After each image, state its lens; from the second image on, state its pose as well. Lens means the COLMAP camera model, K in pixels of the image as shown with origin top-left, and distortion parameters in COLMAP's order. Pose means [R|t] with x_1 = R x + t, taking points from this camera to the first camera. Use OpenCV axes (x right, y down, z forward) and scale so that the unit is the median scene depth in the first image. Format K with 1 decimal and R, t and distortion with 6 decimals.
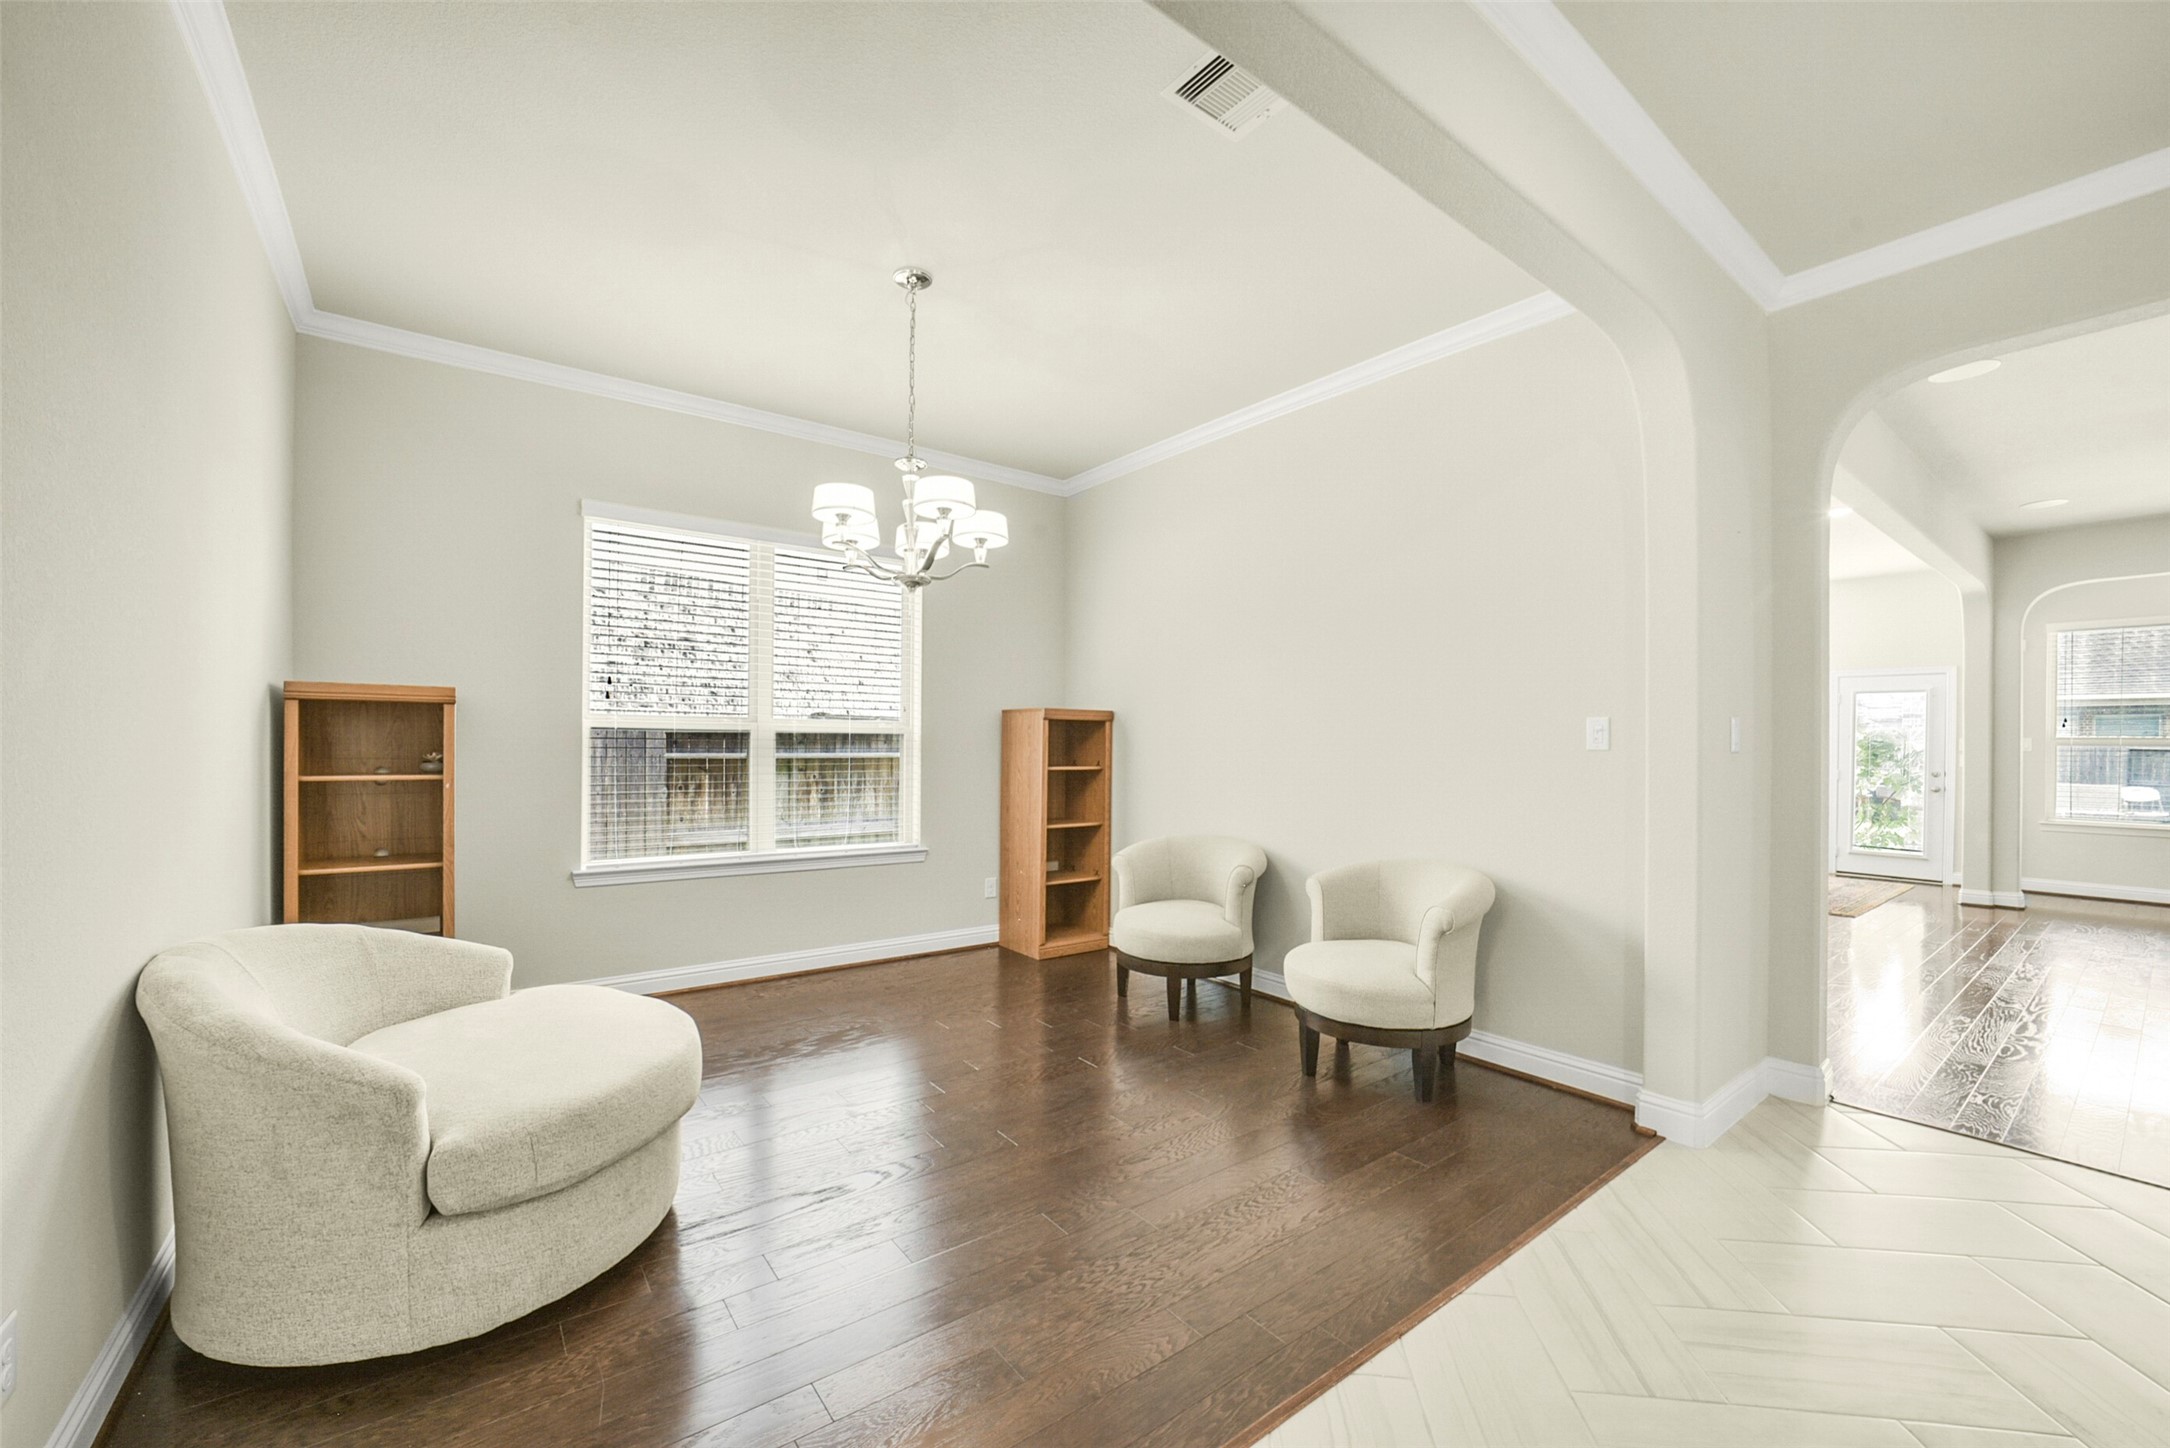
lens RADIAL K [[863.9, 0, 1101.4], [0, 863.9, 733.3], [0, 0, 1]] dist [-0.032126, 0.008263]
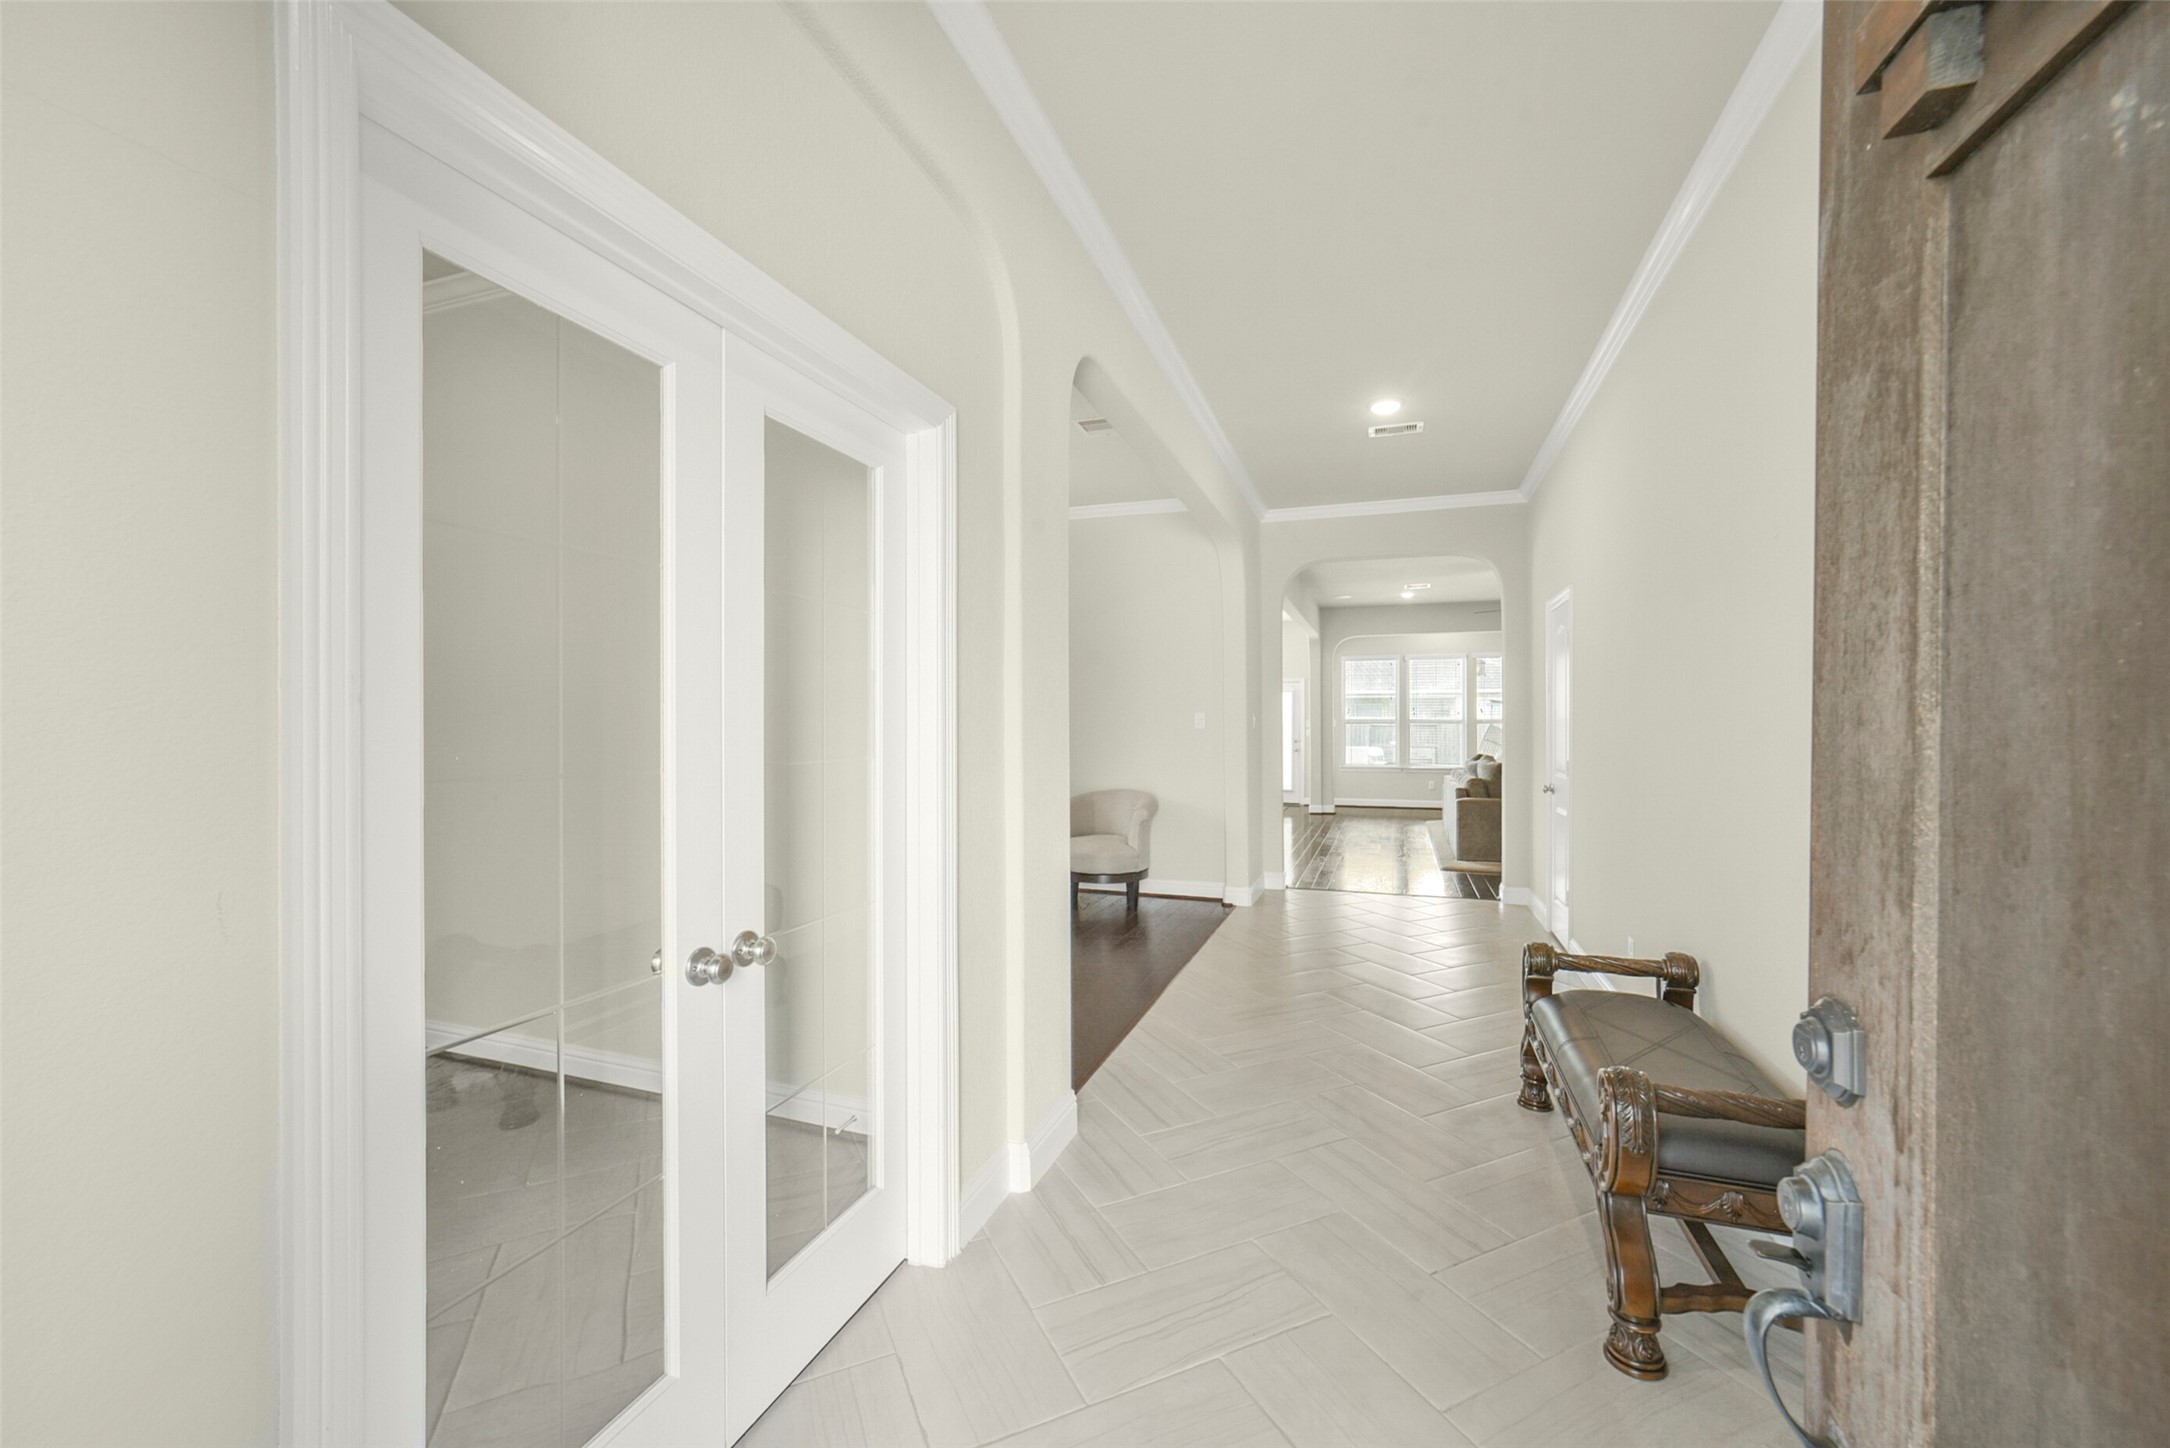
lens RADIAL K [[863.9, 0, 1078.4], [0, 863.9, 722.3], [0, 0, 1]] dist [-0.032126, 0.008263]
pose [[0.845351, -0.009788, 0.534121, -0.375263], [0.007758, 0.999952, 0.006047, -0.005411], [-0.534155, -0.000968, 0.845386, -0.286362]]
